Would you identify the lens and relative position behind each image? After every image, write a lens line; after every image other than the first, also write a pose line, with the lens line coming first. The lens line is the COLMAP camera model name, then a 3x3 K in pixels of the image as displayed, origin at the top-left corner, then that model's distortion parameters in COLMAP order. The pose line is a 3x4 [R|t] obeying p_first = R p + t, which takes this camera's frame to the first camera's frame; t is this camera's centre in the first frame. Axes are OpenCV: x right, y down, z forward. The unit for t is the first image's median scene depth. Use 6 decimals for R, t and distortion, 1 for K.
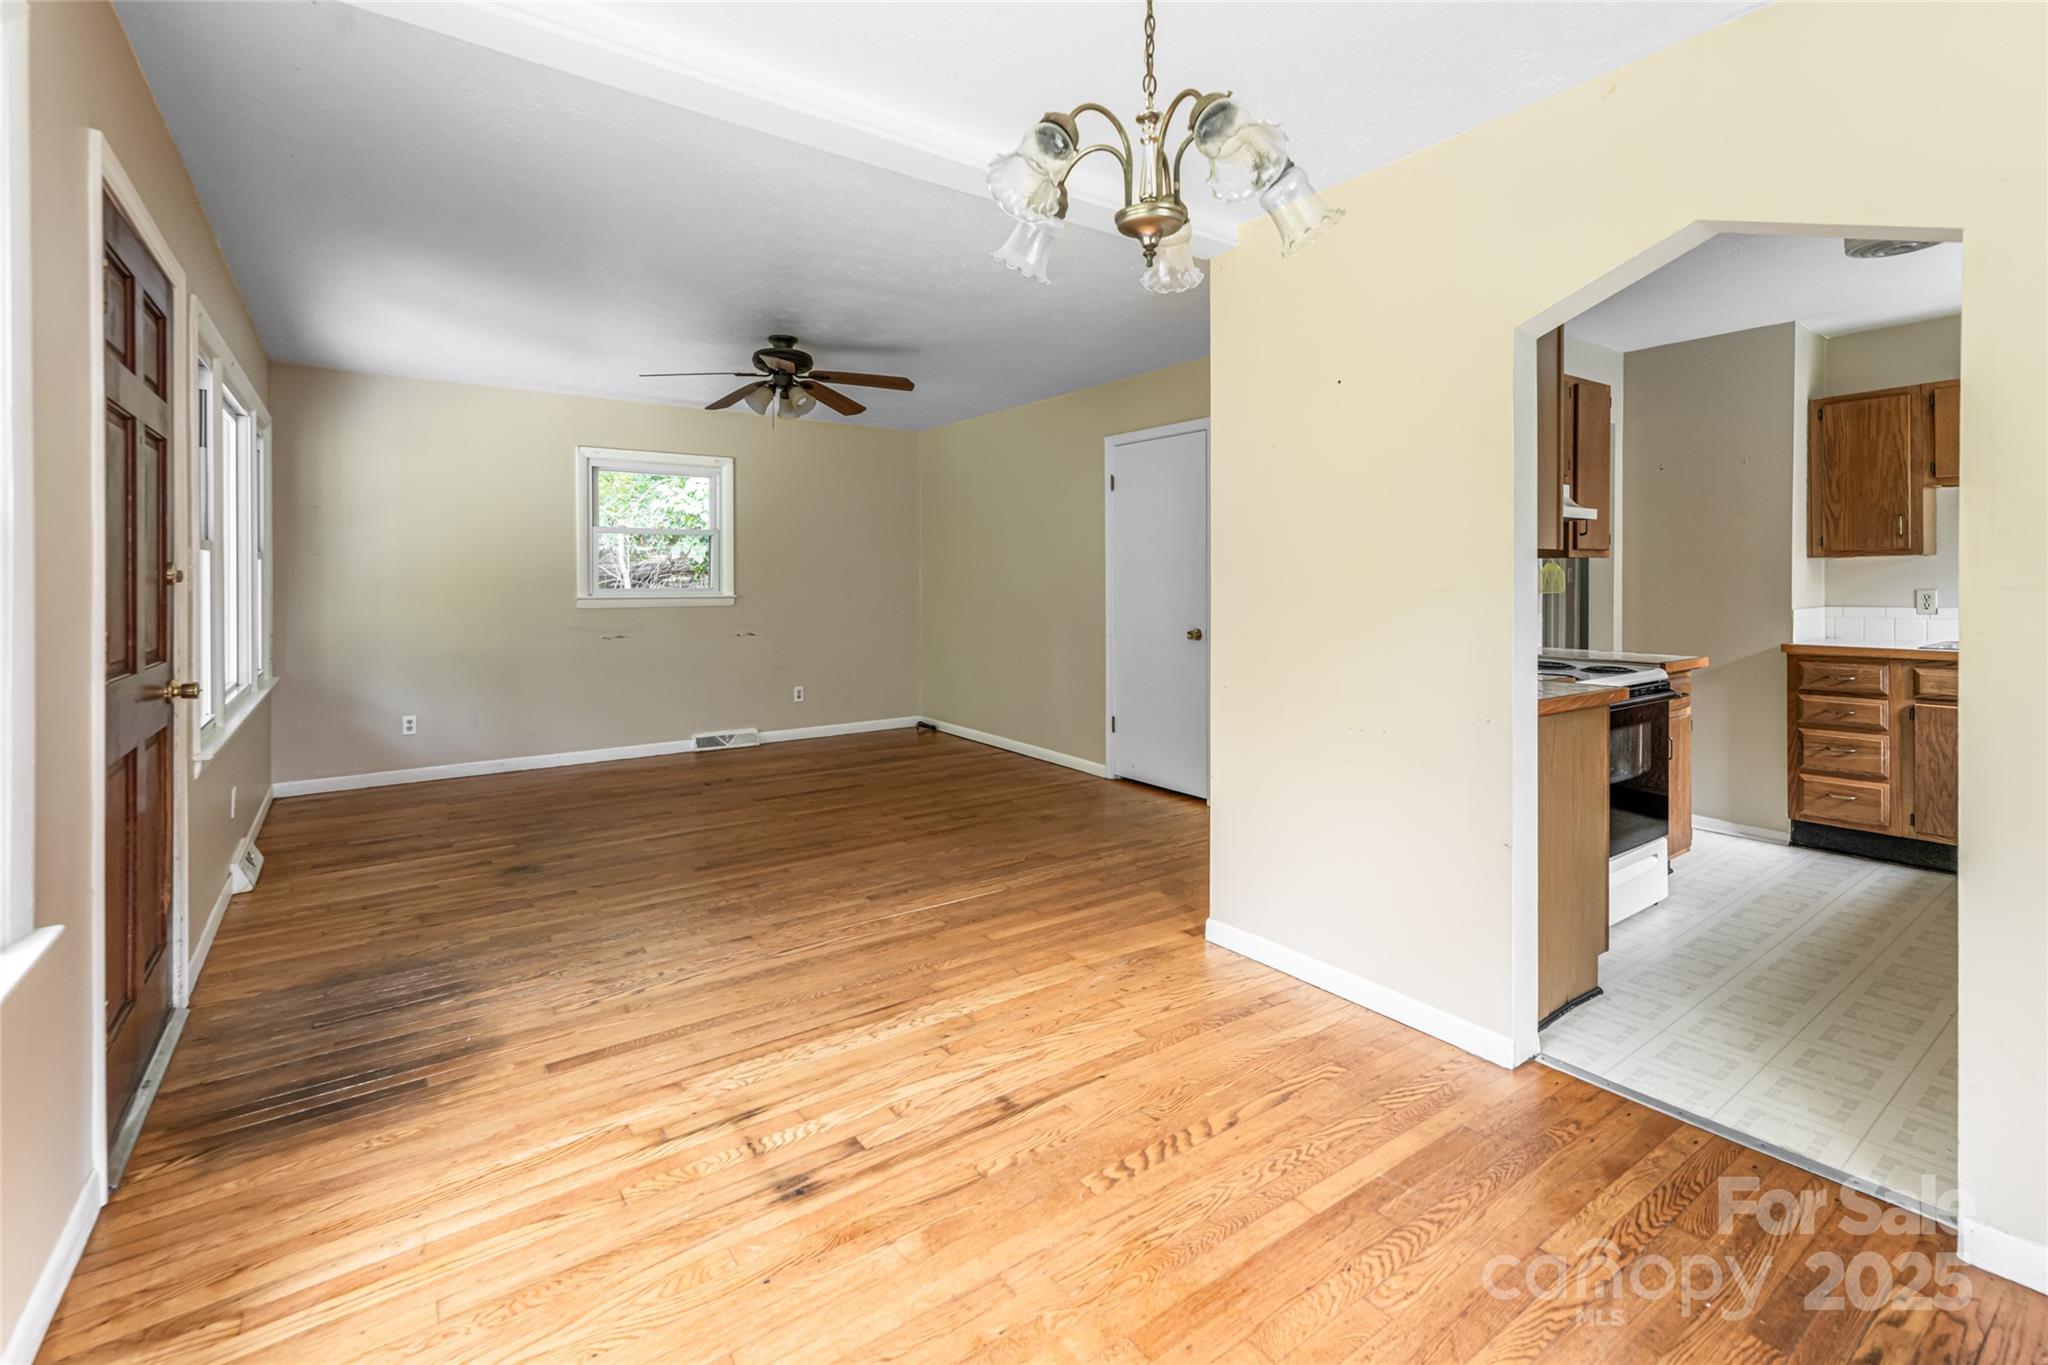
lens RADIAL K [[903.5, 0, 1018.1], [0, 903.5, 581.8], [0, 0, 1]] dist [-0.002416, 0.002011]
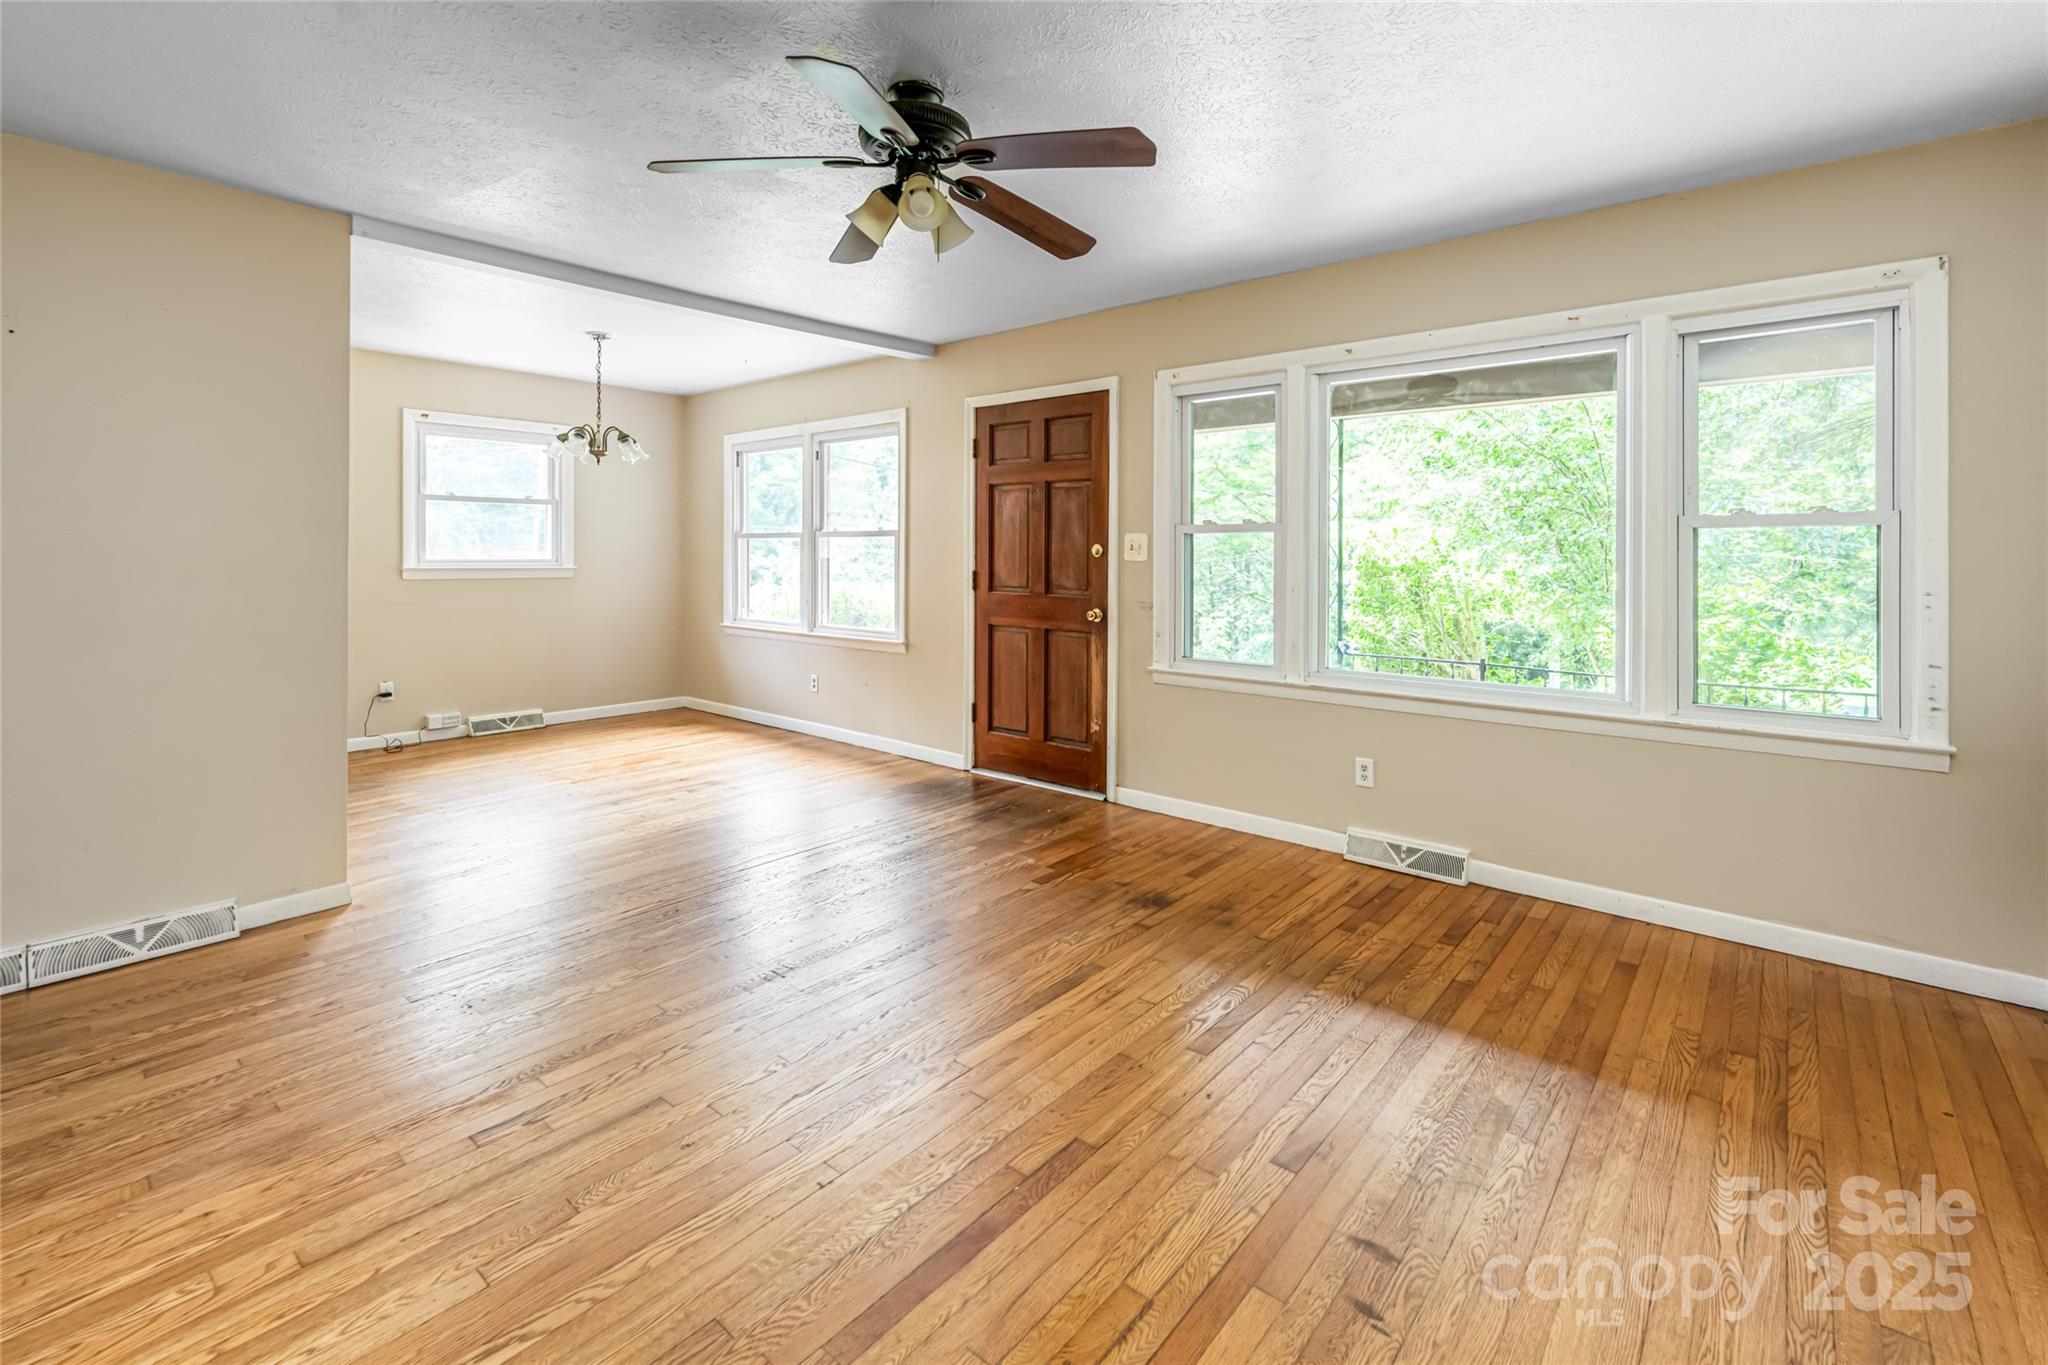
lens RADIAL K [[903.5, 0, 1030.3], [0, 903.5, 549.1], [0, 0, 1]] dist [-0.002416, 0.002011]
pose [[-0.967184, -0.006727, -0.253989, -0.385260], [-0.006333, 0.999977, -0.002369, -0.009571], [0.253999, -0.000683, -0.967204, 3.096818]]
